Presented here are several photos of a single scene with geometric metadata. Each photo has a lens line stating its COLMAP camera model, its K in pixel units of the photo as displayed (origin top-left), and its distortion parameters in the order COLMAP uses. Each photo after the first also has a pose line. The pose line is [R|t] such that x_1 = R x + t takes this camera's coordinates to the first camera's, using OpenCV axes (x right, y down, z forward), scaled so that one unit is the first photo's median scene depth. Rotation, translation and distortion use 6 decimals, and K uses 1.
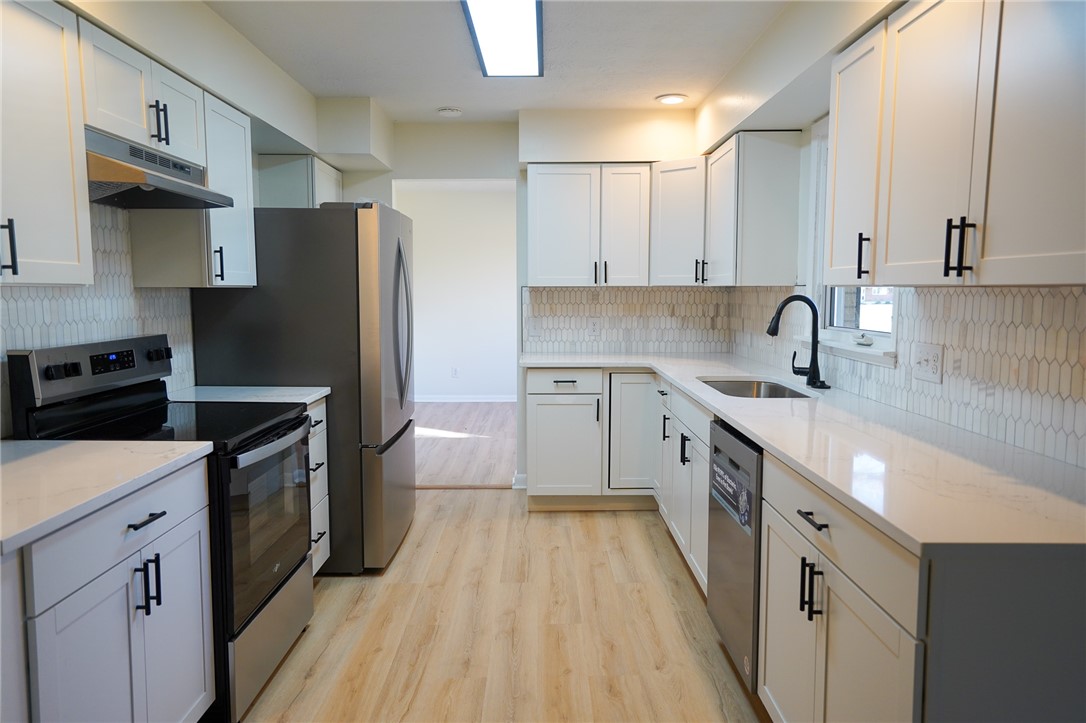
lens RADIAL K [[724.1, 0, 543.0], [0, 724.1, 361.5], [0, 0, 1]] dist [0.000773, 0.004580]
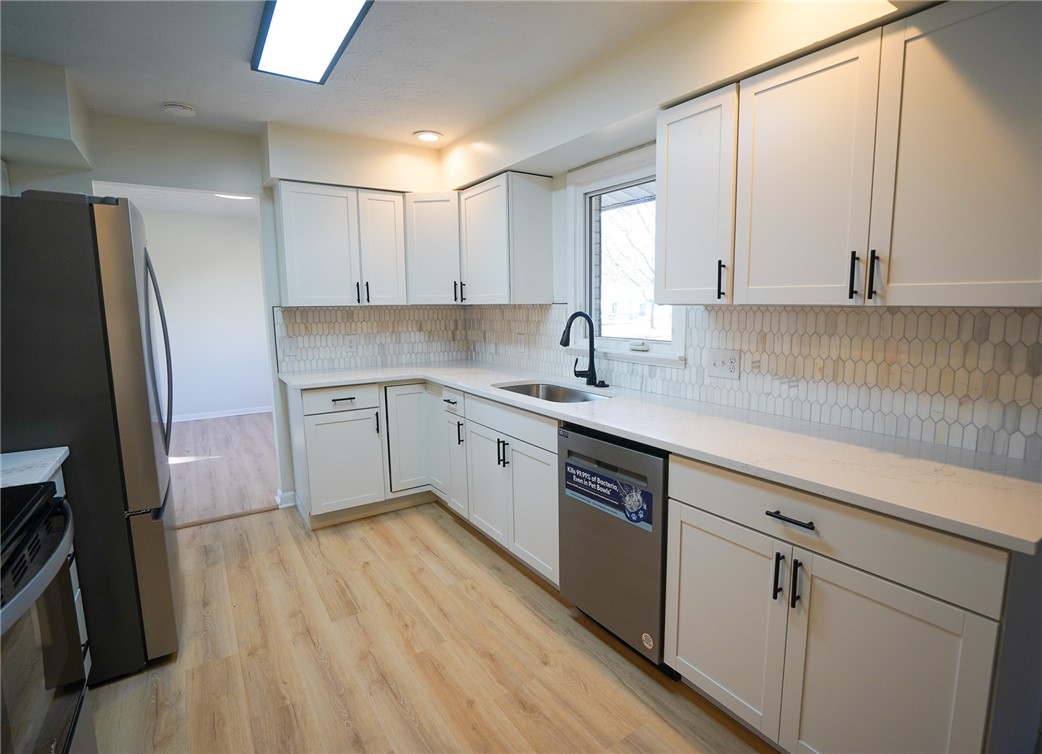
lens RADIAL K [[520.4, 0, 564.7], [0, 520.4, 378.9], [0, 0, 1]] dist [-0.062052, 0.024564]
pose [[0.809034, -0.085813, 0.581464, -0.173272], [0.062308, 0.996232, 0.060331, -0.032127], [-0.584450, -0.012580, 0.811332, 0.288989]]
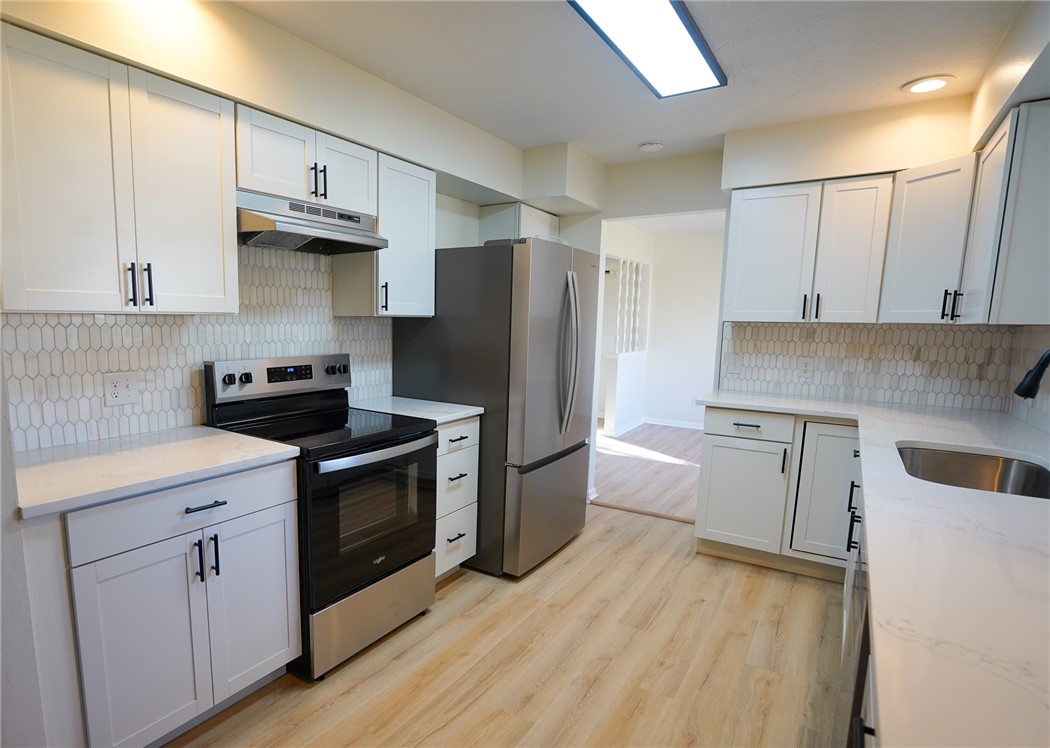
lens RADIAL K [[573.1, 0, 442.1], [0, 573.1, 407.0], [0, 0, 1]] dist [-0.064879, 0.029376]
pose [[0.807573, 0.098590, -0.581468, 0.166508], [-0.070972, 0.995009, 0.070137, -0.022882], [0.585481, -0.015373, 0.810540, 0.244135]]
